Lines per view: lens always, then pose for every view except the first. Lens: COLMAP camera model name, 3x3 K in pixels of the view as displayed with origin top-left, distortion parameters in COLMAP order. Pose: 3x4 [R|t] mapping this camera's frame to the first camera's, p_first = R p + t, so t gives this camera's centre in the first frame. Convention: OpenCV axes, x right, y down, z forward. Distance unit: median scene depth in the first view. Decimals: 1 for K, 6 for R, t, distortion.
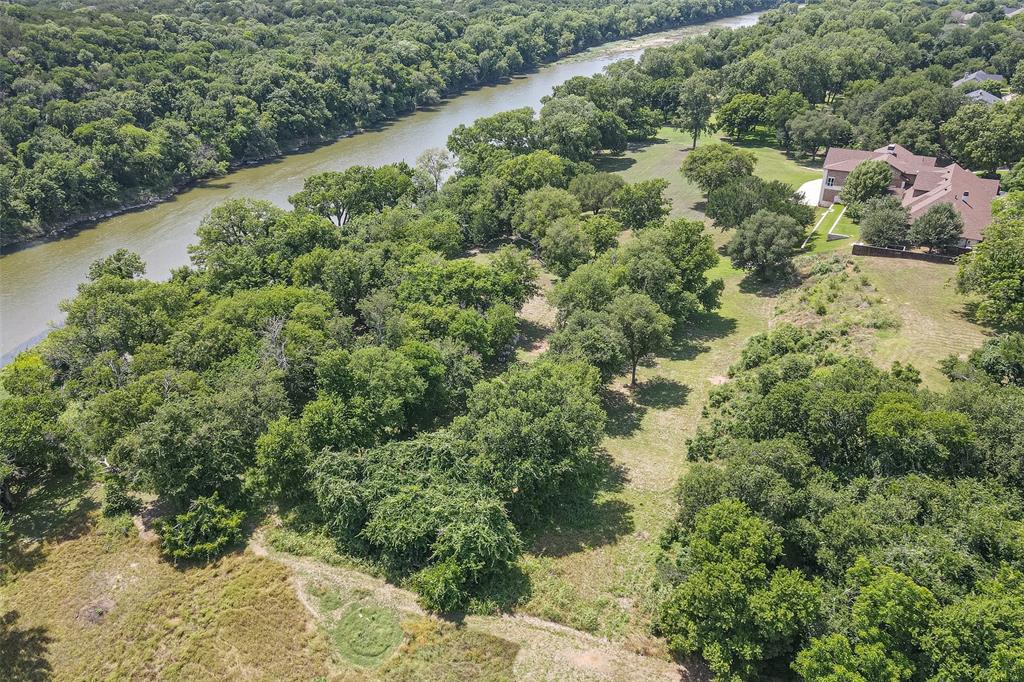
lens RADIAL K [[745.4, 0, 515.1], [0, 745.4, 340.1], [0, 0, 1]] dist [0.035266, -0.016764]
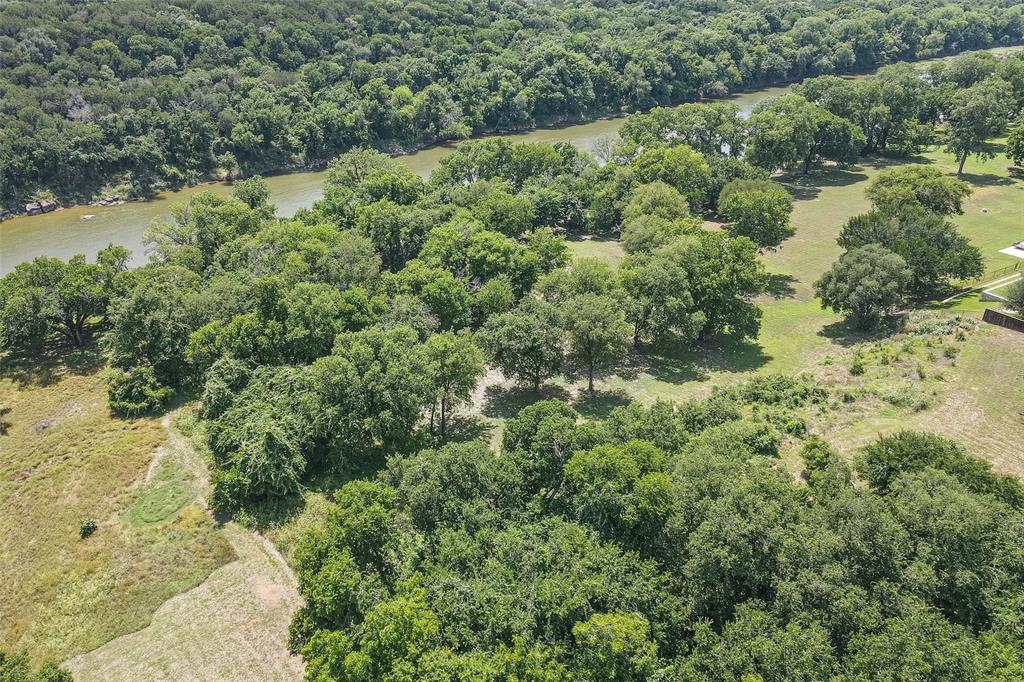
lens RADIAL K [[745.4, 0, 516.2], [0, 745.4, 339.0], [0, 0, 1]] dist [0.035266, -0.016764]
pose [[0.872927, 0.235781, -0.427090, 0.319874], [-0.231932, 0.970762, 0.061879, -0.027424], [0.429192, 0.045040, 0.902089, 0.073554]]
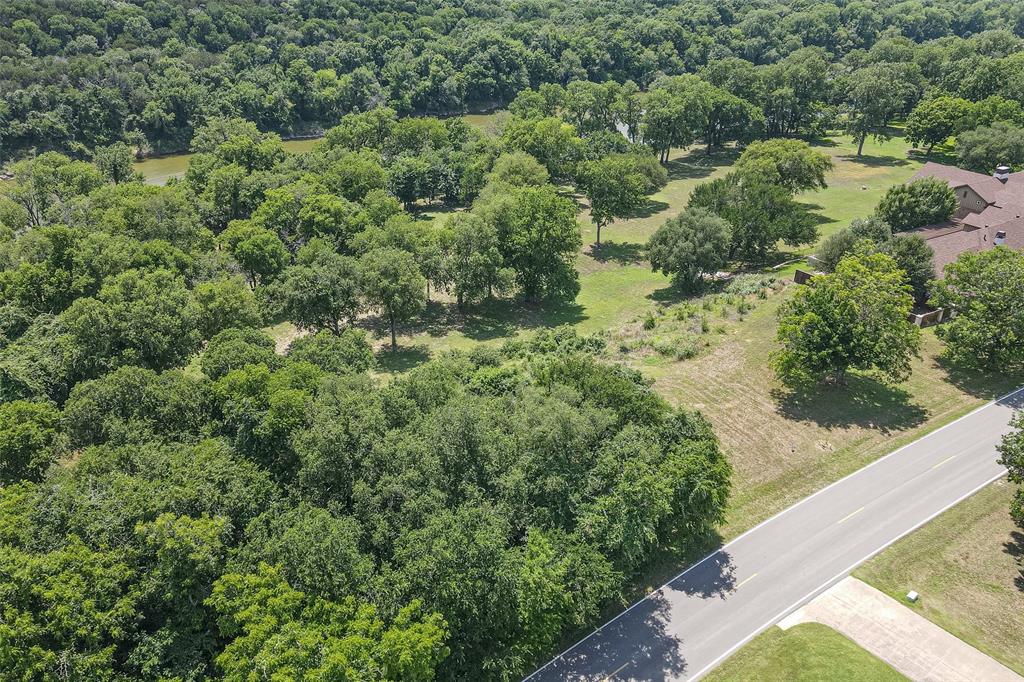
lens RADIAL K [[745.4, 0, 515.6], [0, 745.4, 337.8], [0, 0, 1]] dist [0.035266, -0.016764]
pose [[0.869390, 0.241056, -0.431339, 0.480291], [-0.239747, 0.969080, 0.058352, -0.028892], [0.432068, 0.052682, 0.900301, 0.148872]]
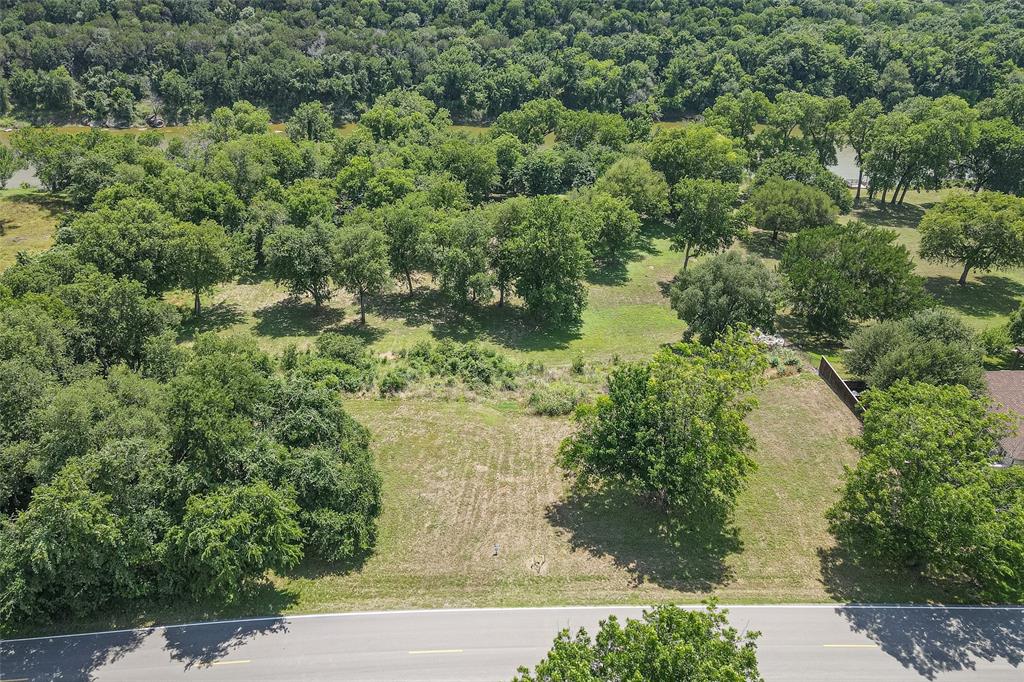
lens RADIAL K [[745.4, 0, 516.2], [0, 745.4, 336.1], [0, 0, 1]] dist [0.035266, -0.016764]
pose [[0.495332, 0.423977, -0.758215, 0.672878], [-0.421019, 0.880620, 0.217377, -0.146271], [0.759862, 0.211549, 0.614701, 0.393038]]
